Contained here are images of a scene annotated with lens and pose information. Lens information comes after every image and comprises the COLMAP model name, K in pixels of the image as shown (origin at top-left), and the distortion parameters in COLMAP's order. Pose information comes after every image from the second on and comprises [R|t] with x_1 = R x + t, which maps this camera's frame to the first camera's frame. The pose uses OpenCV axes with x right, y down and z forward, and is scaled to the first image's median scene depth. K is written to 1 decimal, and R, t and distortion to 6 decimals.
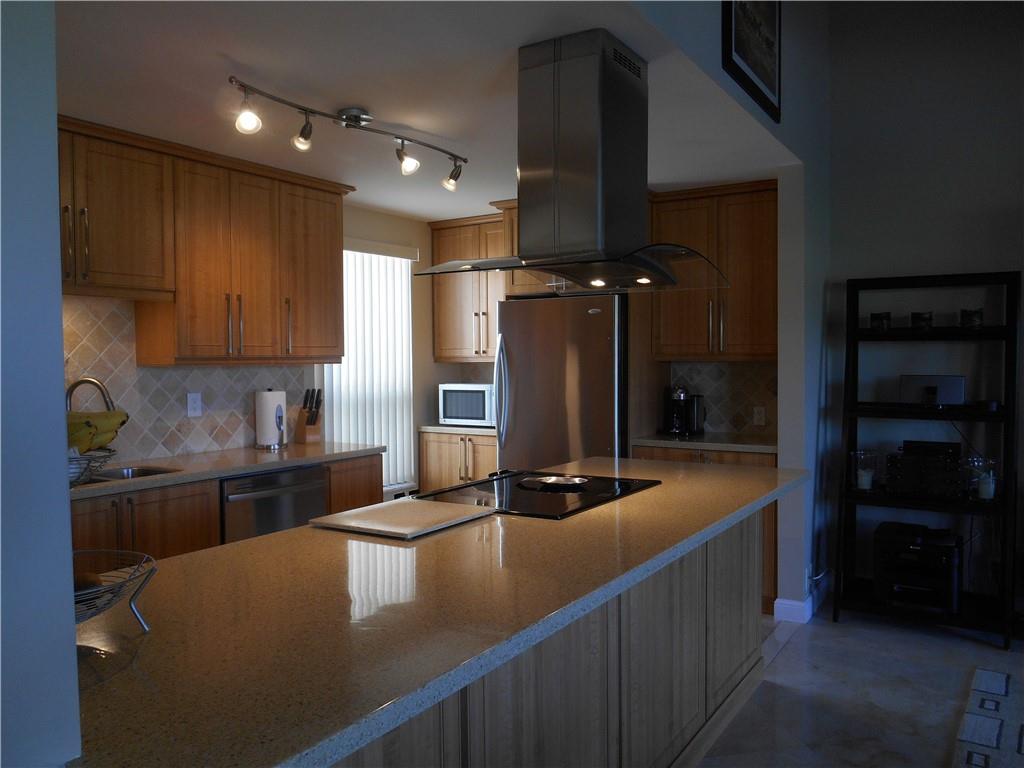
lens RADIAL K [[787.3, 0, 514.1], [0, 787.3, 381.5], [0, 0, 1]] dist [-0.036251, 0.001052]
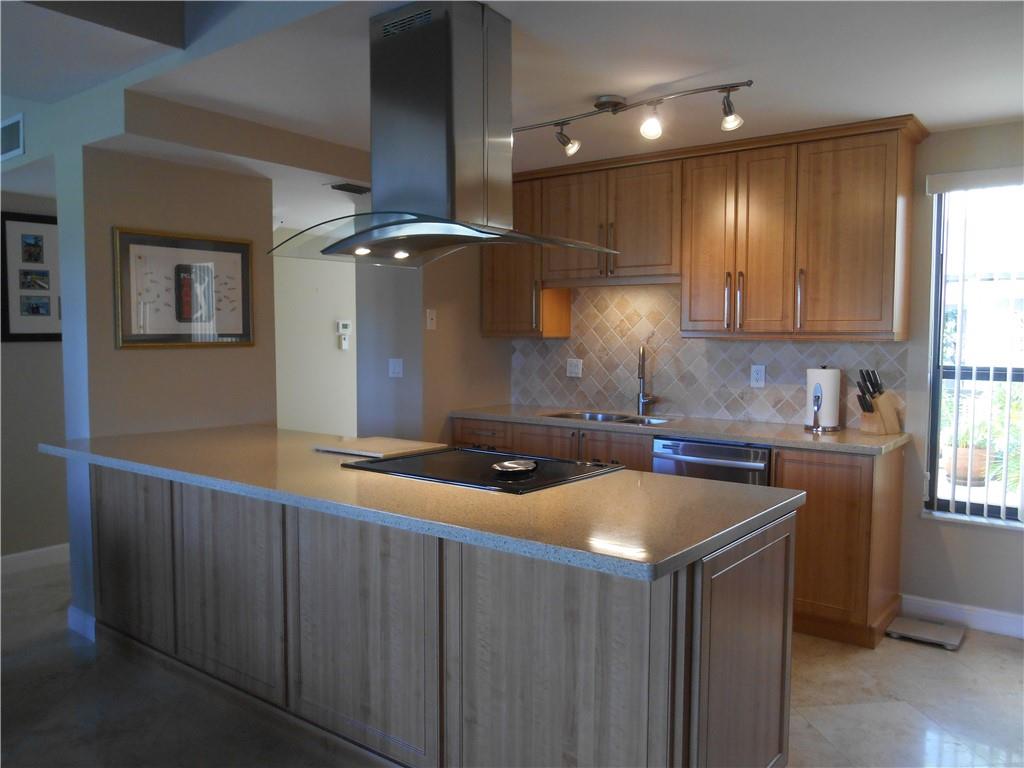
lens RADIAL K [[787.3, 0, 514.3], [0, 787.3, 386.1], [0, 0, 1]] dist [-0.036251, 0.001052]
pose [[-0.092017, 0.076681, -0.992801, 0.687150], [-0.030020, 0.996364, 0.079739, -0.032223], [0.995305, 0.037142, -0.089380, 0.766366]]
